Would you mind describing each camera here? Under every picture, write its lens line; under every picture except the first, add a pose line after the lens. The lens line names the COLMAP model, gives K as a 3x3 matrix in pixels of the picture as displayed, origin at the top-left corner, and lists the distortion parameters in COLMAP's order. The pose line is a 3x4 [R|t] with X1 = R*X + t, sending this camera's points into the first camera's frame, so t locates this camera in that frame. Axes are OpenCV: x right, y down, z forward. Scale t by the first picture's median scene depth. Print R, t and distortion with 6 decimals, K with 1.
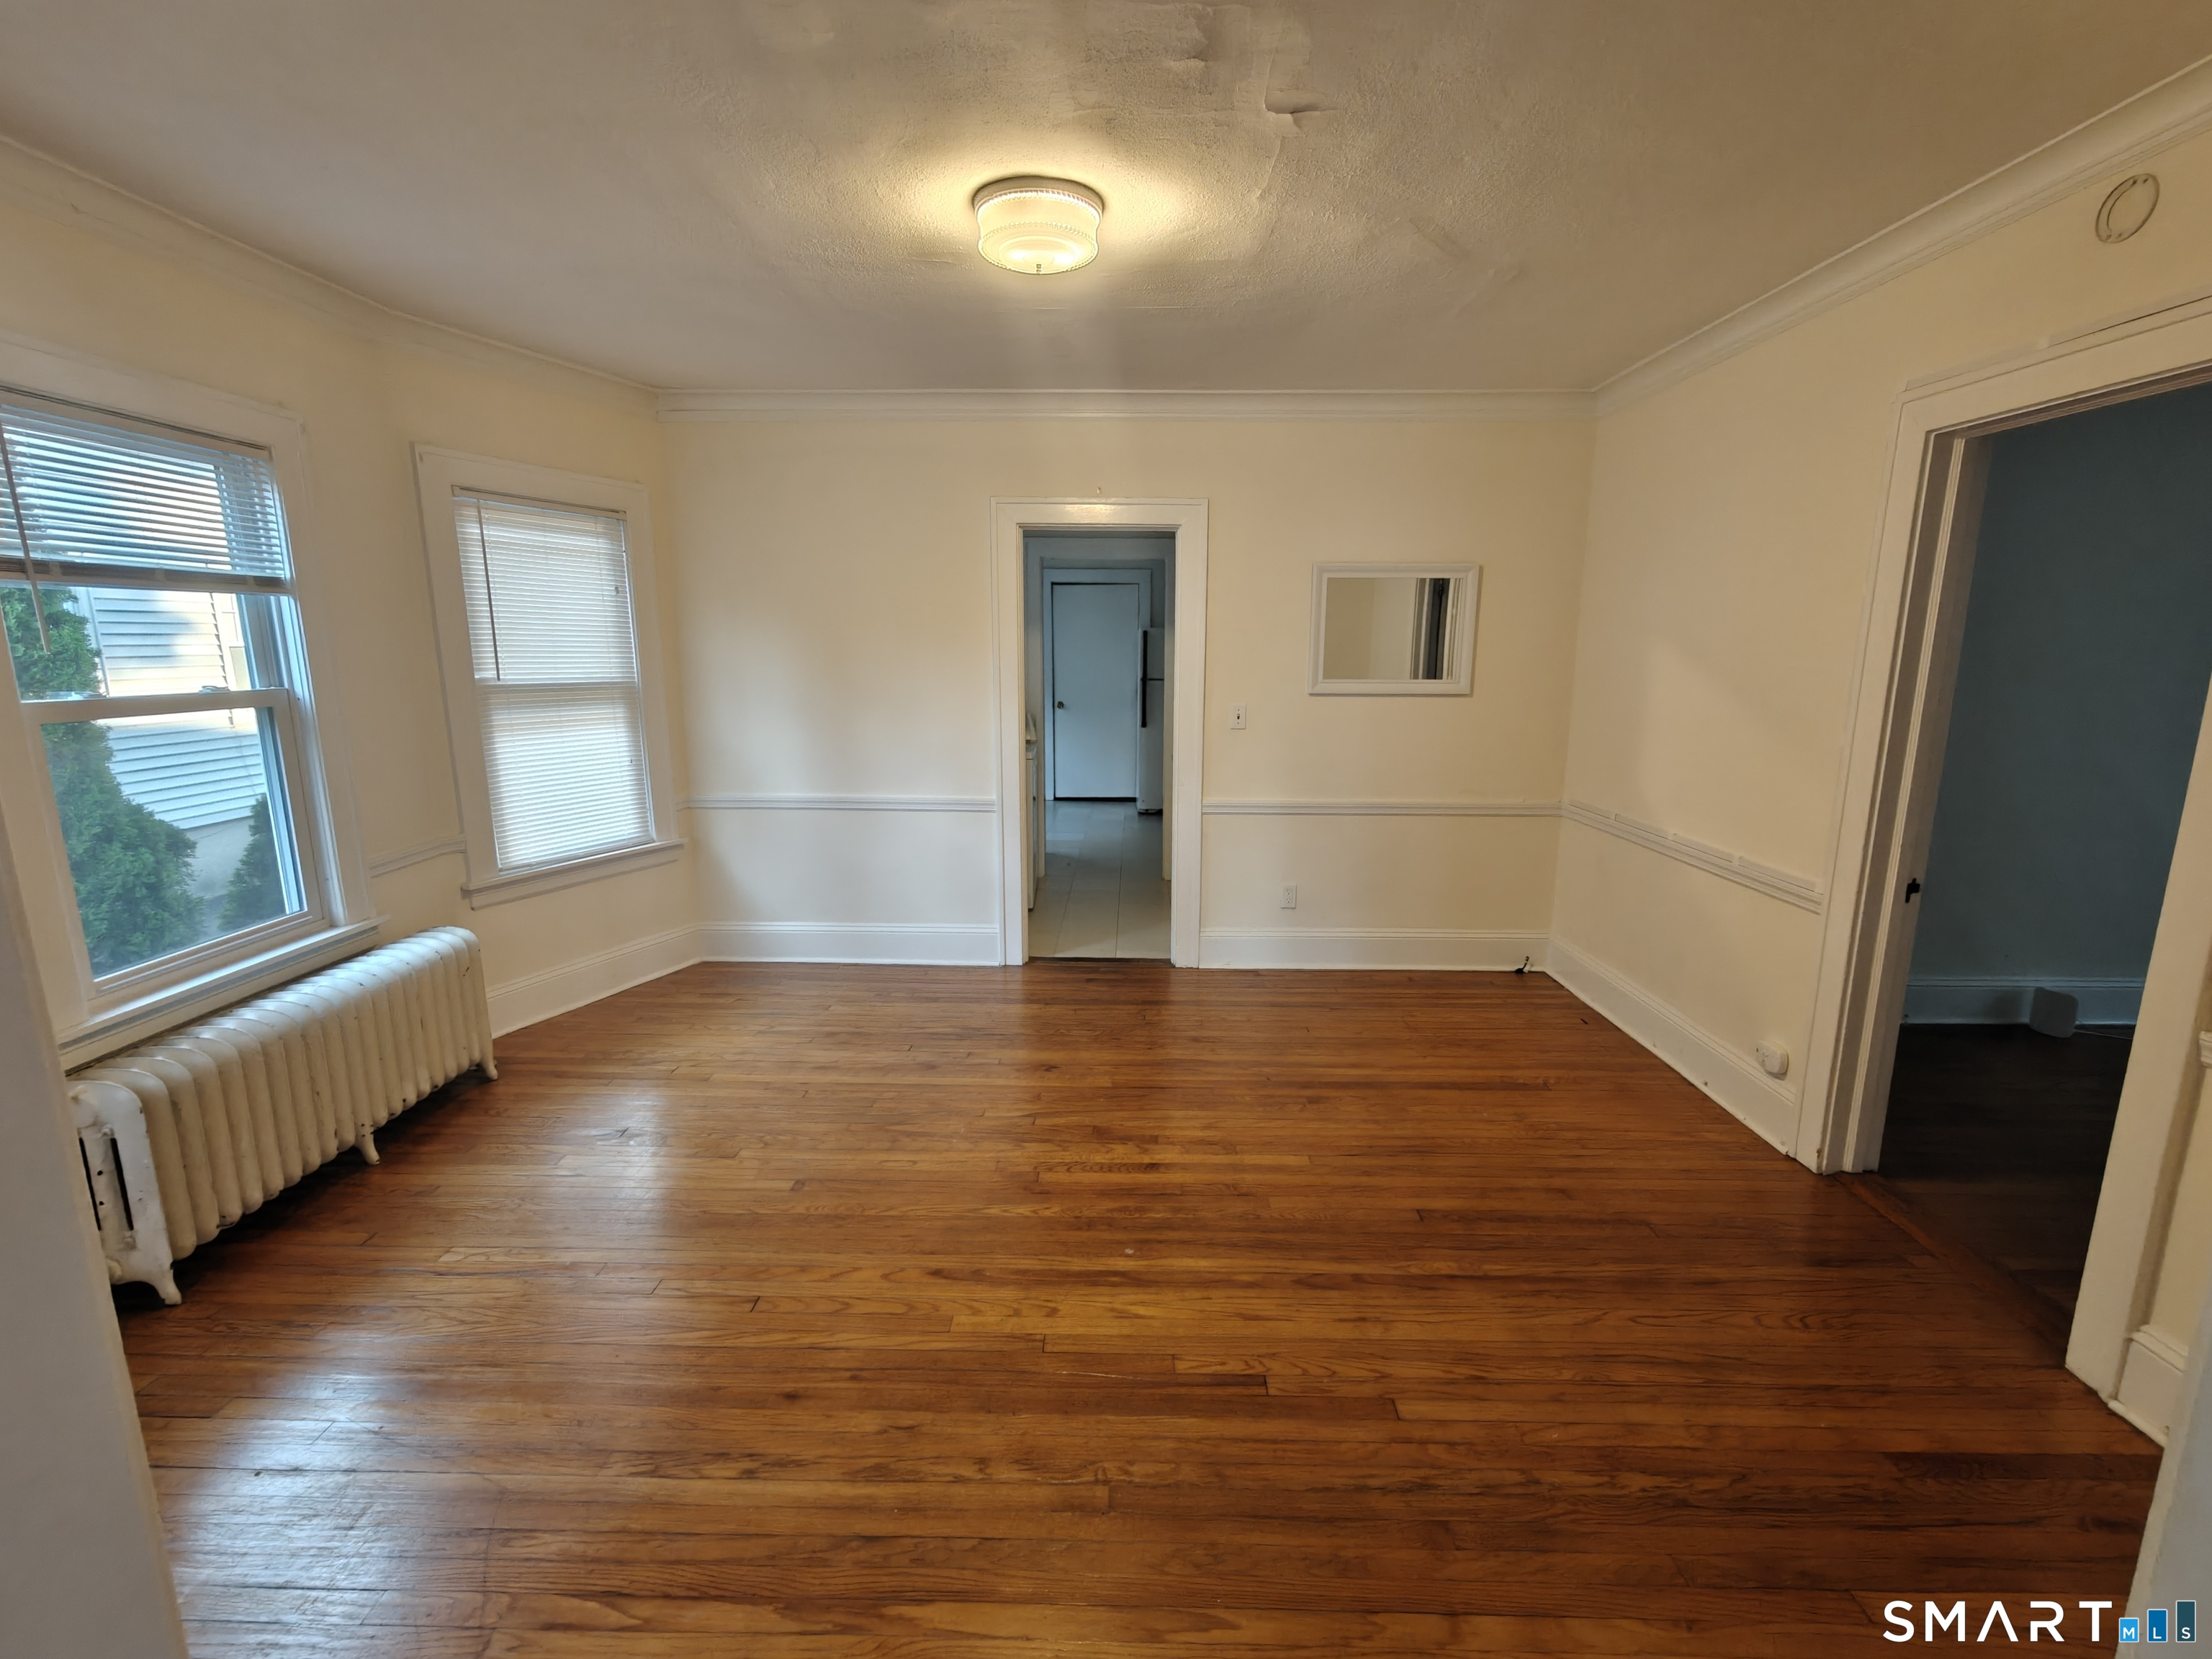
lens RADIAL K [[993.2, 0, 1107.7], [0, 993.2, 836.1], [0, 0, 1]] dist [-0.000464, 0.000356]
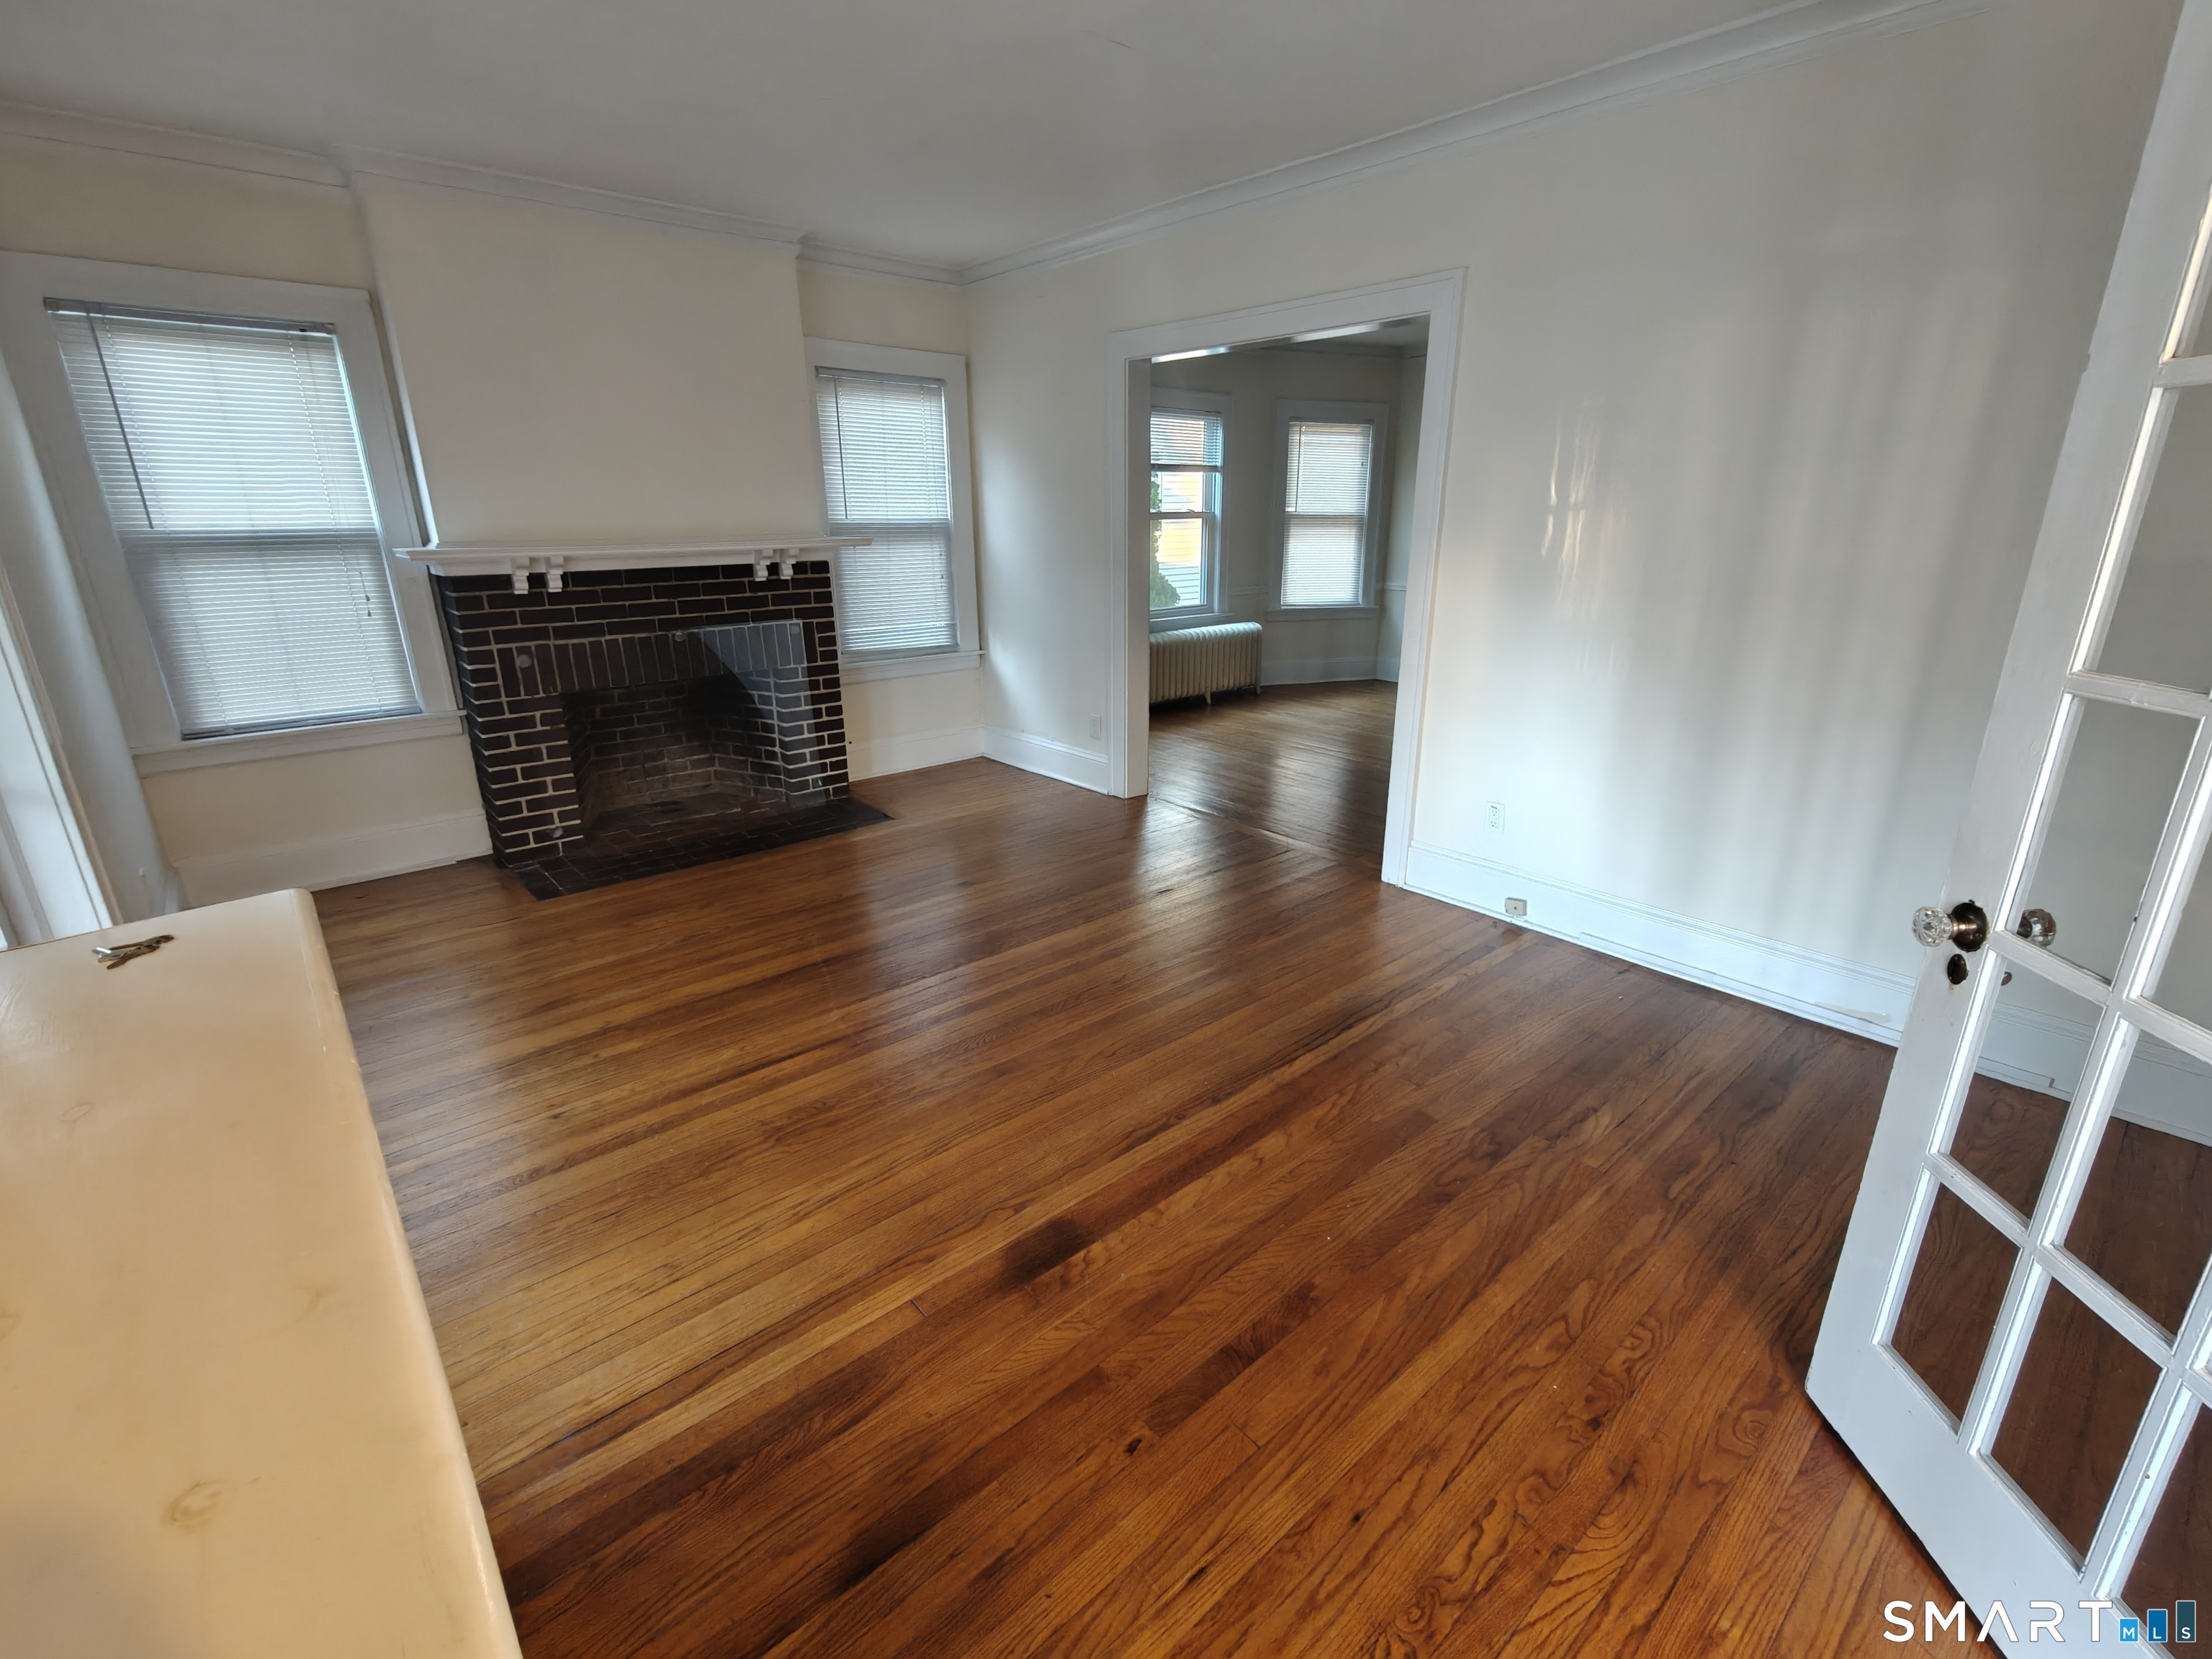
lens RADIAL K [[993.2, 0, 1107.7], [0, 993.2, 836.1], [0, 0, 1]] dist [-0.000464, 0.000356]
pose [[0.669404, 0.232306, -0.705643, 0.880131], [-0.139466, 0.972260, 0.187776, 0.196928], [0.729690, -0.027285, 0.683234, -0.857179]]
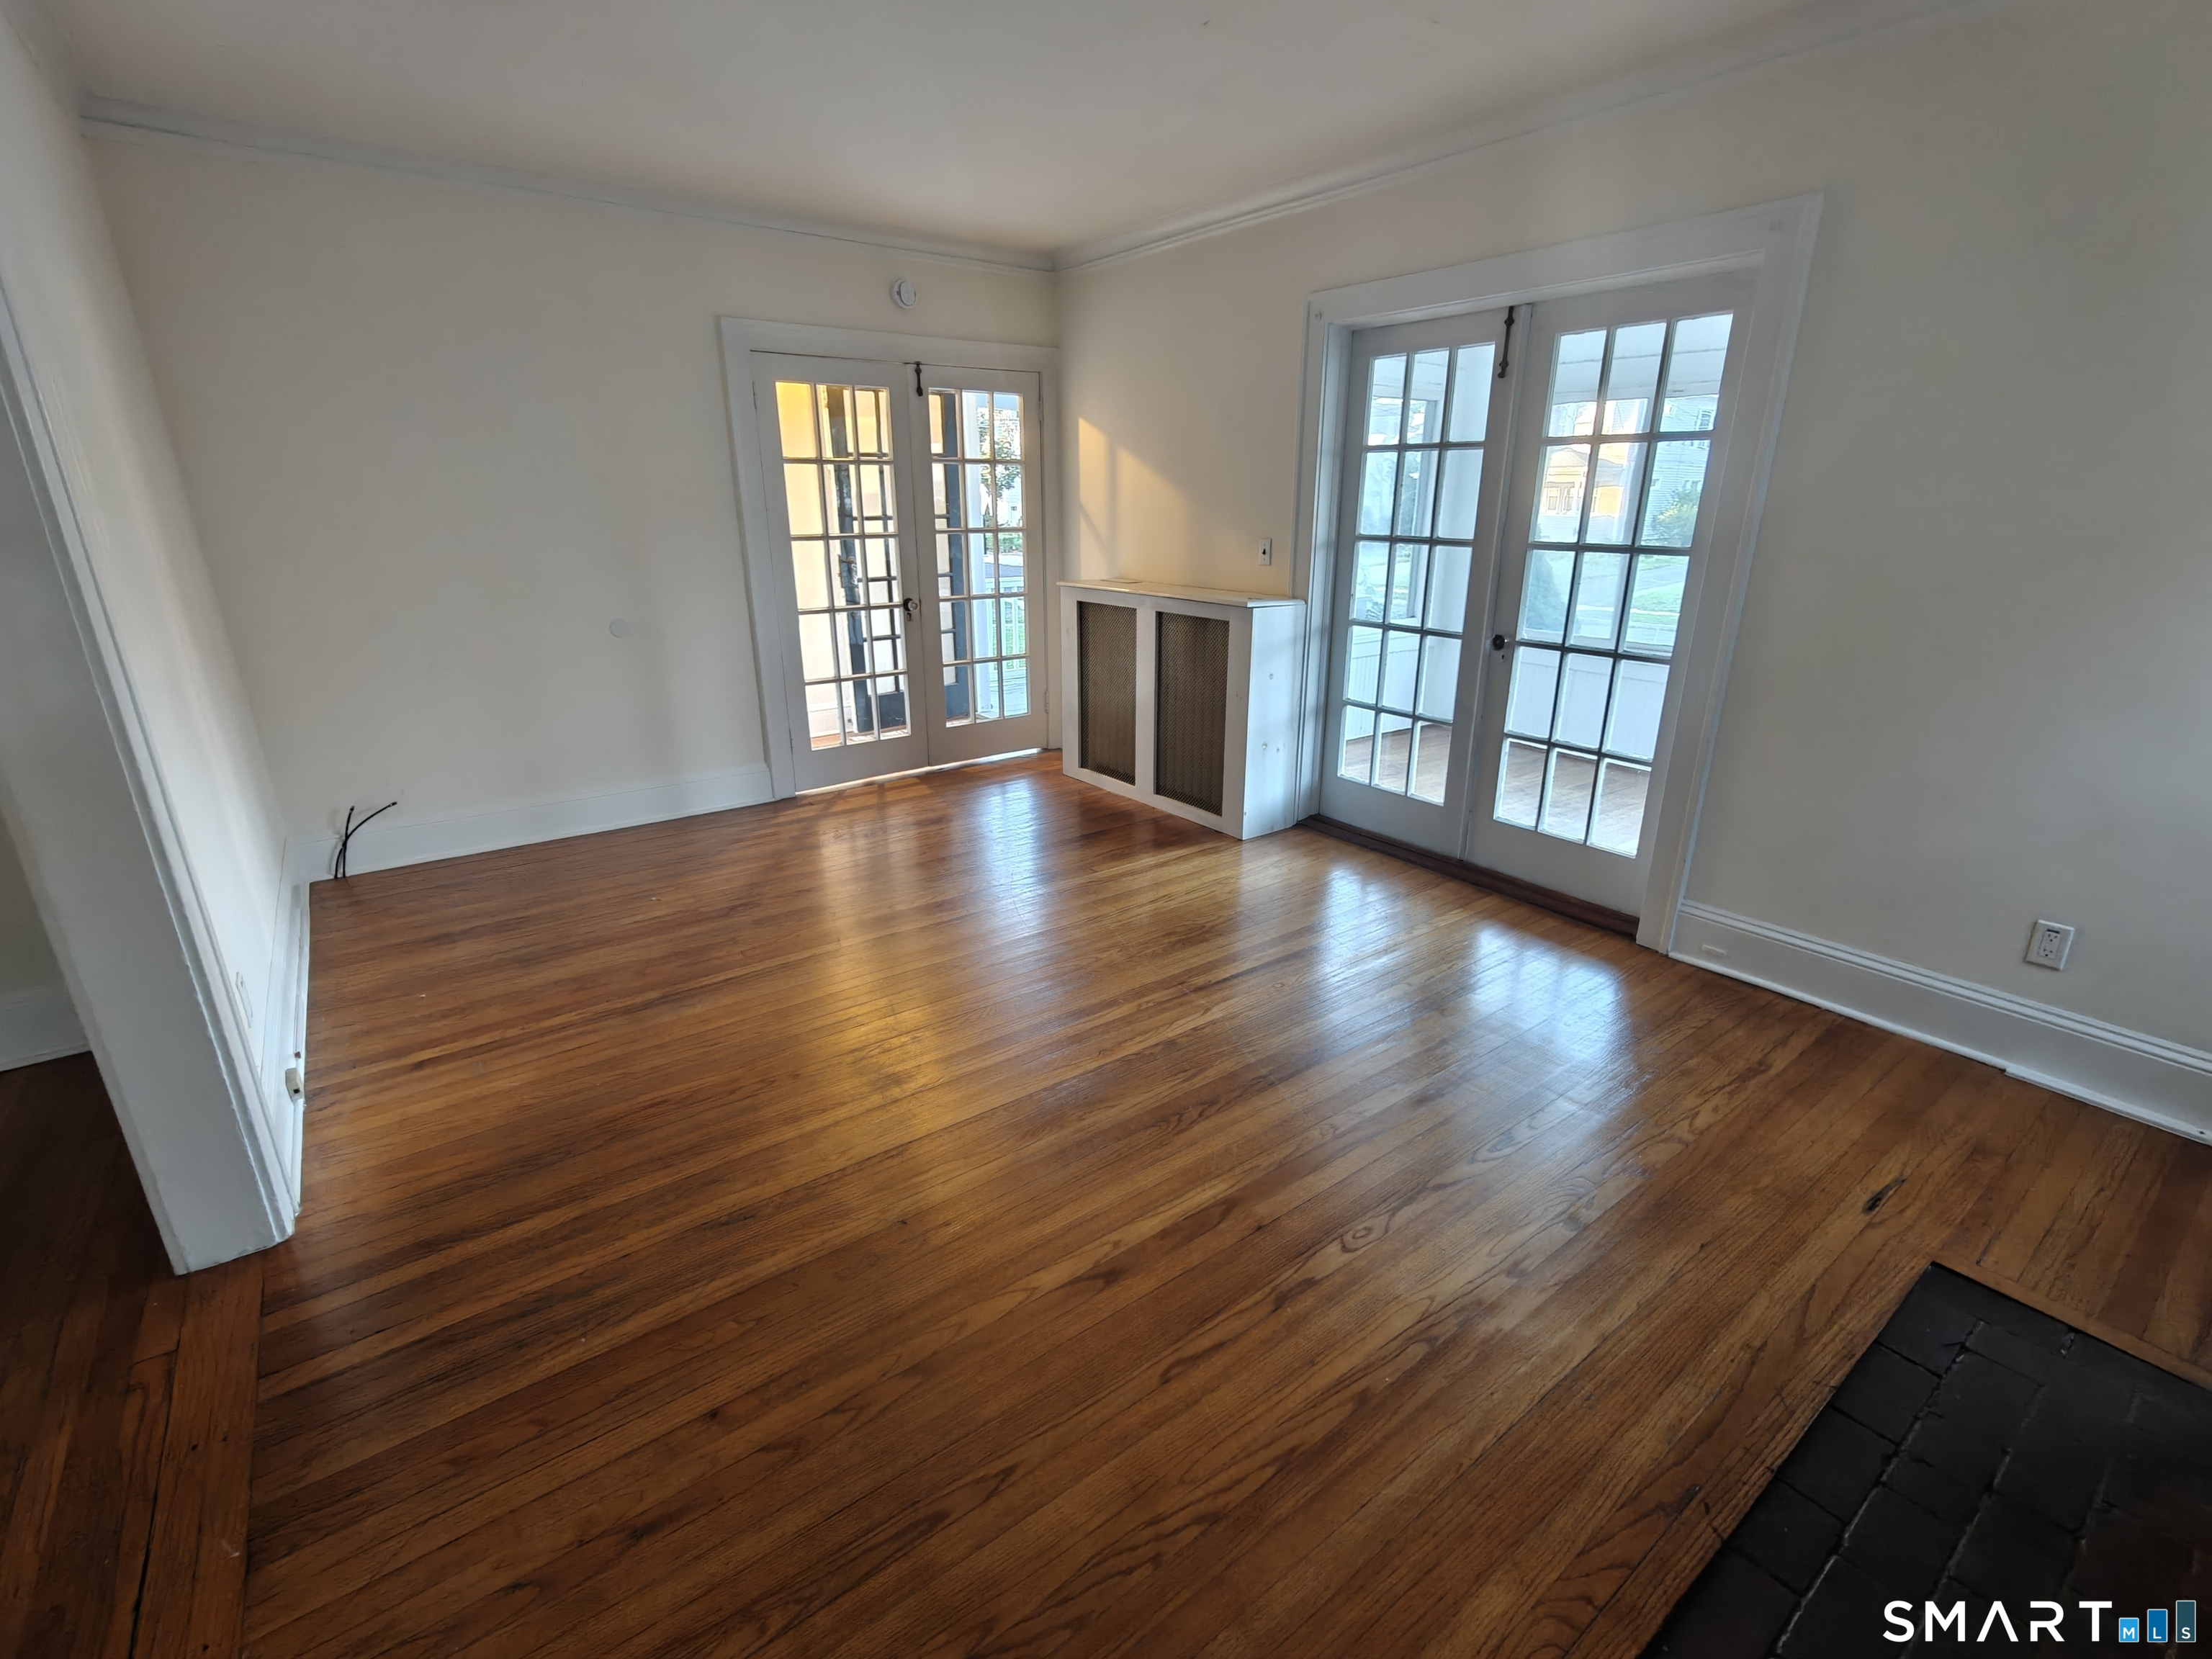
lens RADIAL K [[993.2, 0, 1107.7], [0, 993.2, 836.1], [0, 0, 1]] dist [-0.000464, 0.000356]
pose [[-0.612406, -0.259080, 0.746885, -0.475718], [0.151955, 0.888579, 0.432825, 0.017989], [-0.775802, 0.378558, -0.504802, 0.055138]]
